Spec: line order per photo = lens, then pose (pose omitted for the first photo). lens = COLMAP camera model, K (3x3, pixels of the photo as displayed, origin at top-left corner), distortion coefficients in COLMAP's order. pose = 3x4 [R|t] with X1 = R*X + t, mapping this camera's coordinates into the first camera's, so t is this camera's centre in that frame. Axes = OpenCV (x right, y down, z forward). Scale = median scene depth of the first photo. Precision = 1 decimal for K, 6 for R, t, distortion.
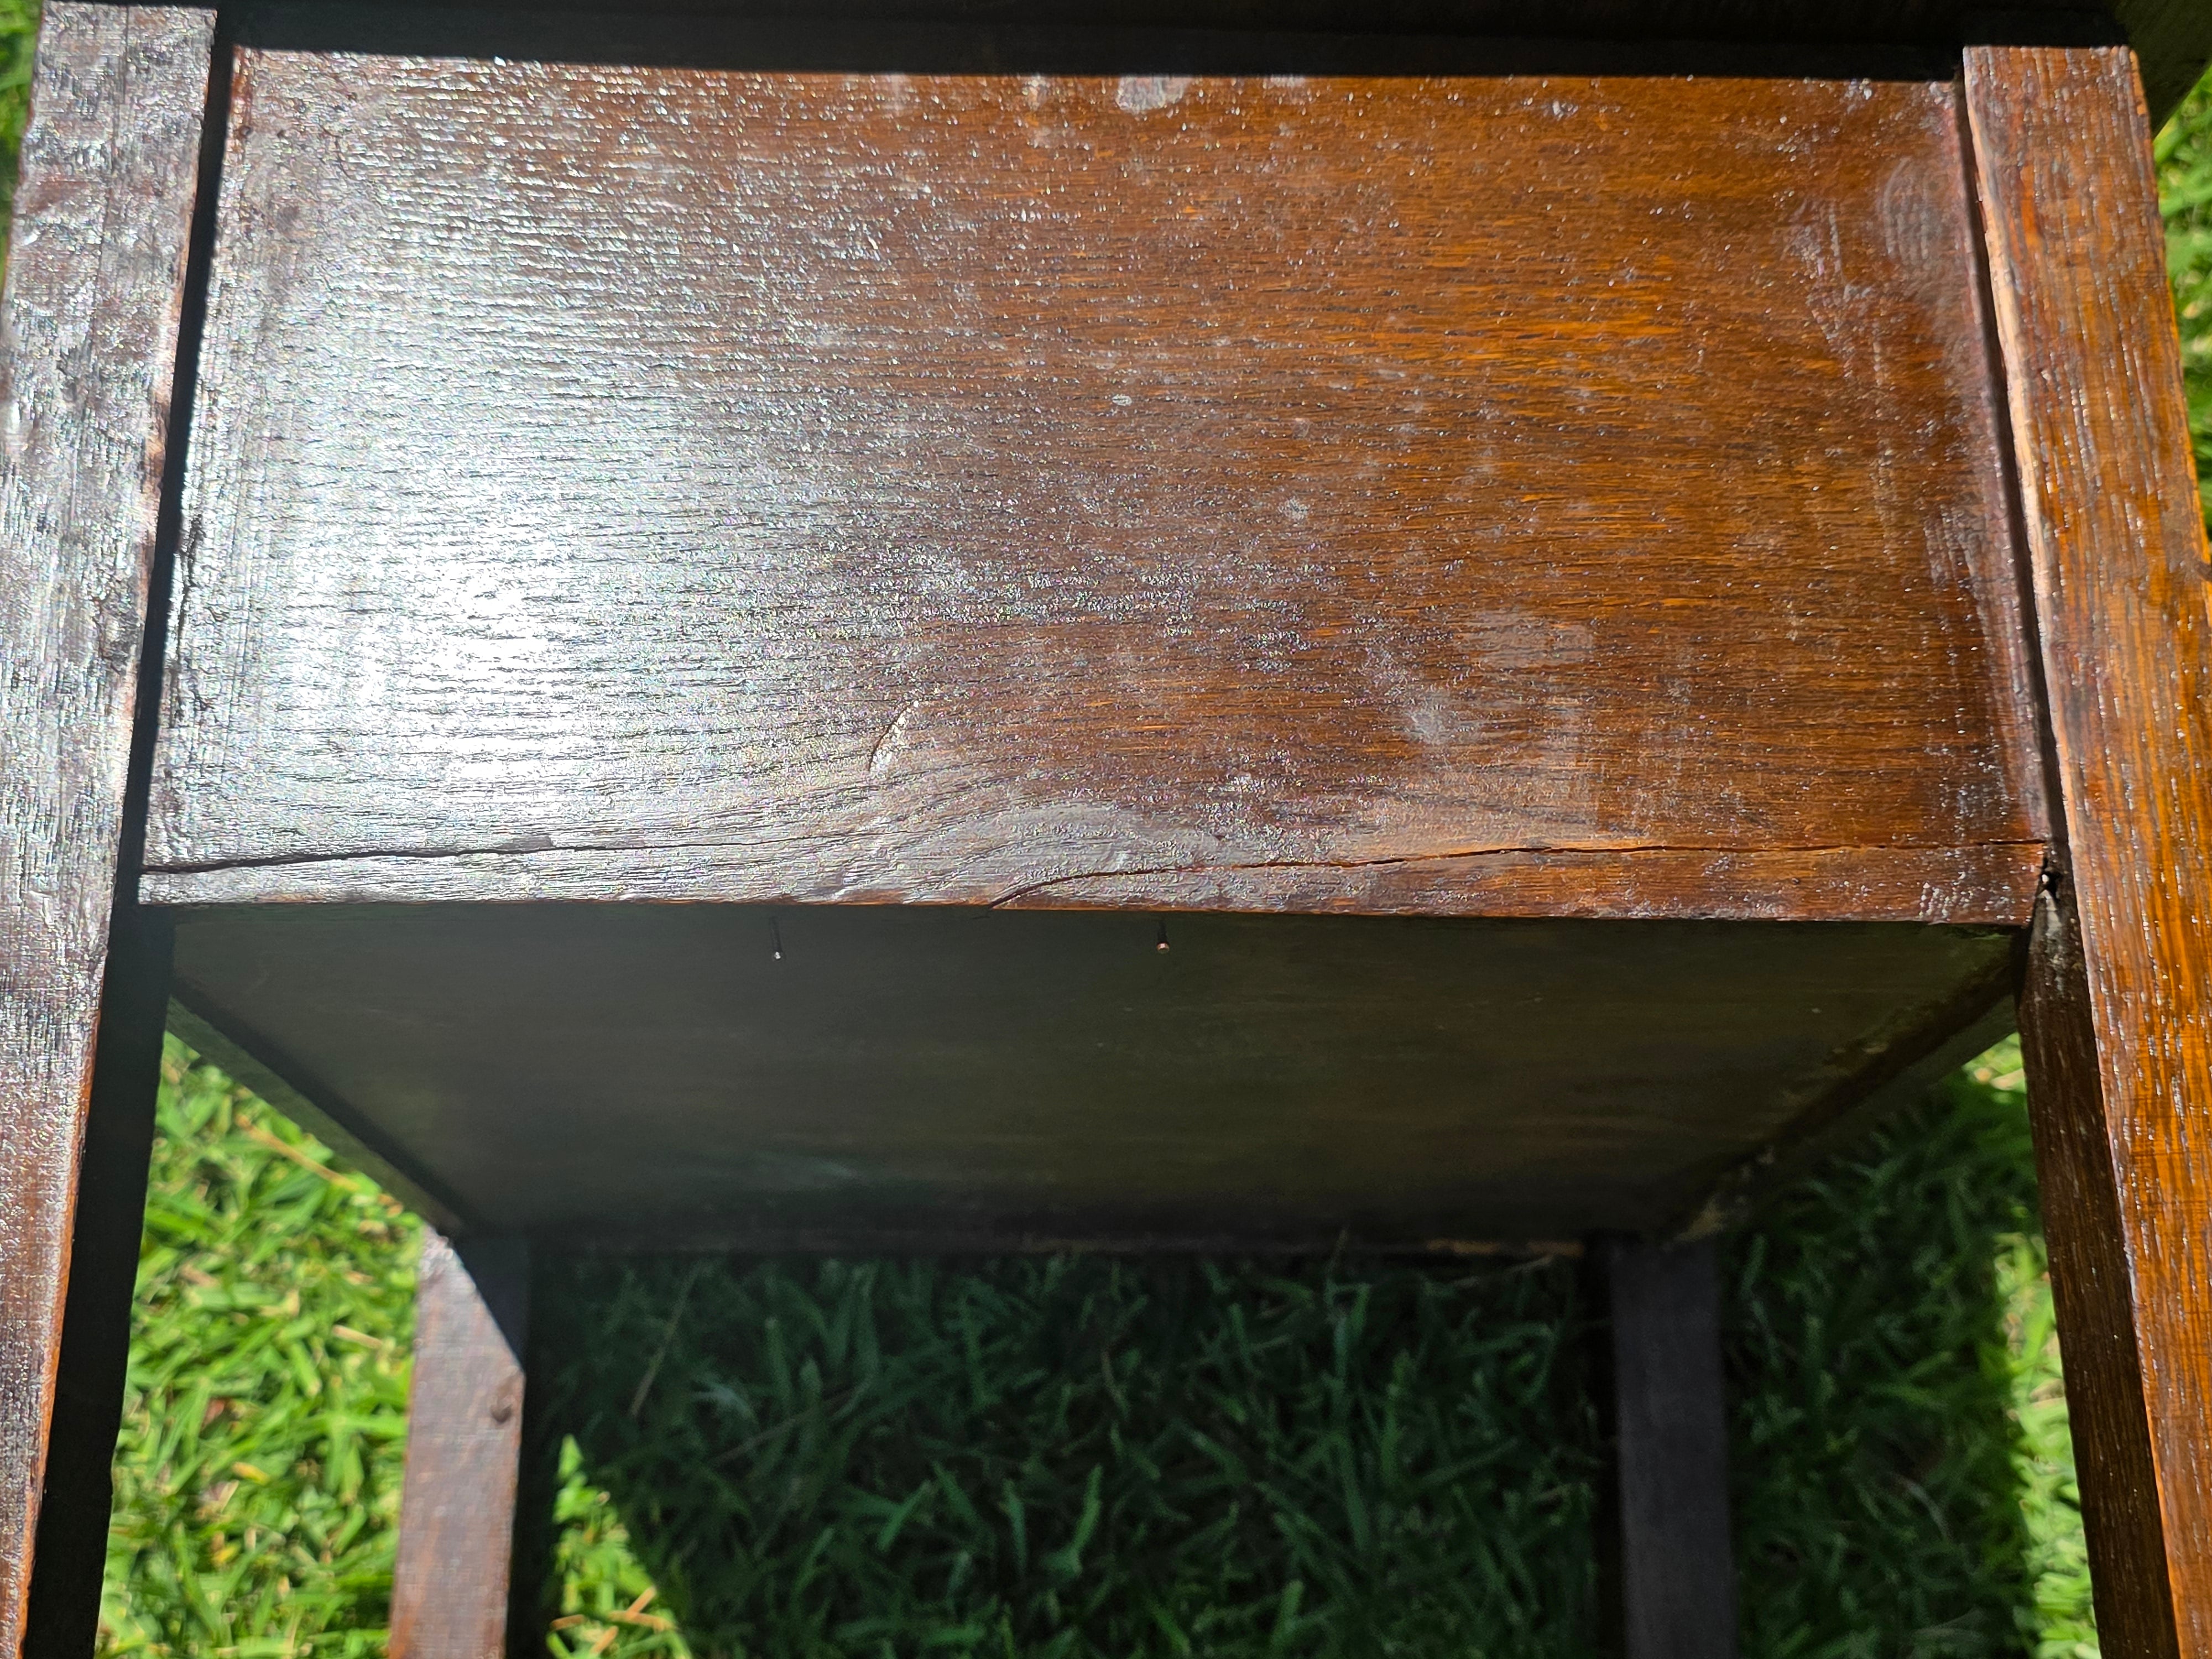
lens RADIAL K [[2560.2, 0, 1114.0], [0, 2560.2, 846.8], [0, 0, 1]] dist [0.073310, 0.000000]
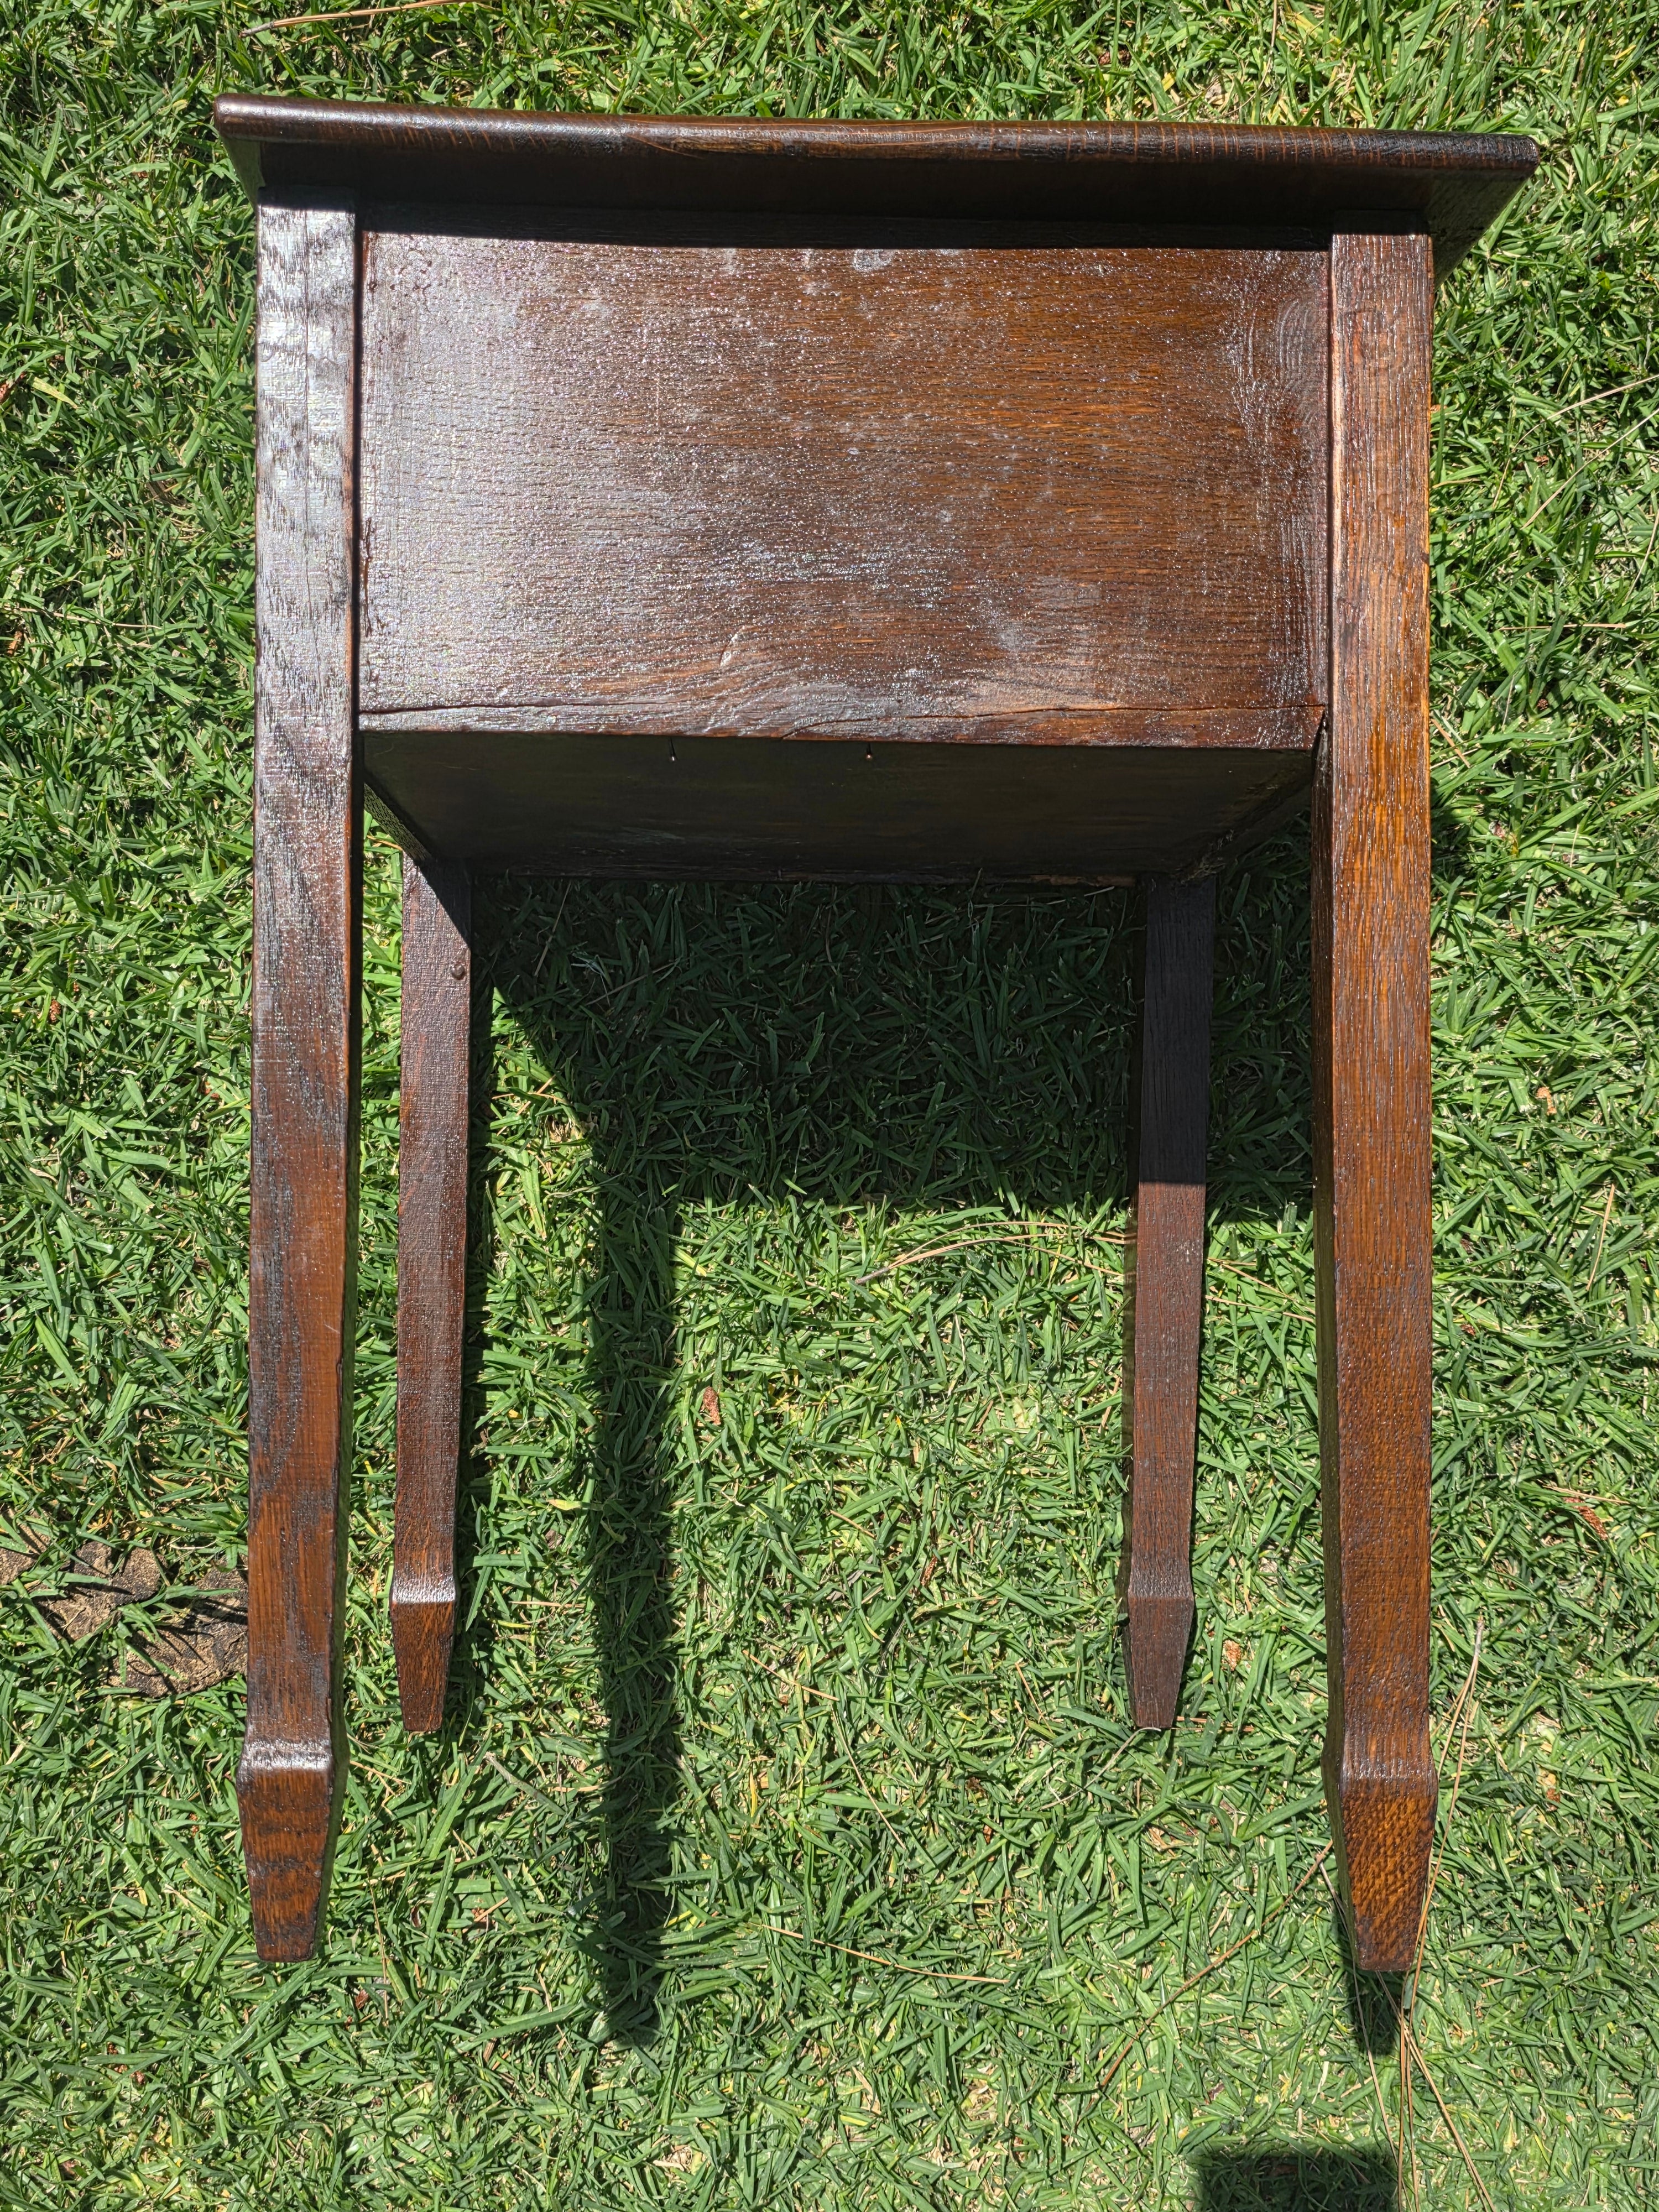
lens RADIAL K [[2560.2, 0, 853.0], [0, 2560.2, 1158.3], [0, 0, 1]] dist [0.073310, 0.000000]
pose [[0.999737, 0.015132, 0.017240, -0.020716], [-0.019478, 0.956950, 0.289599, -0.216121], [-0.012116, -0.289859, 0.956993, -0.891269]]
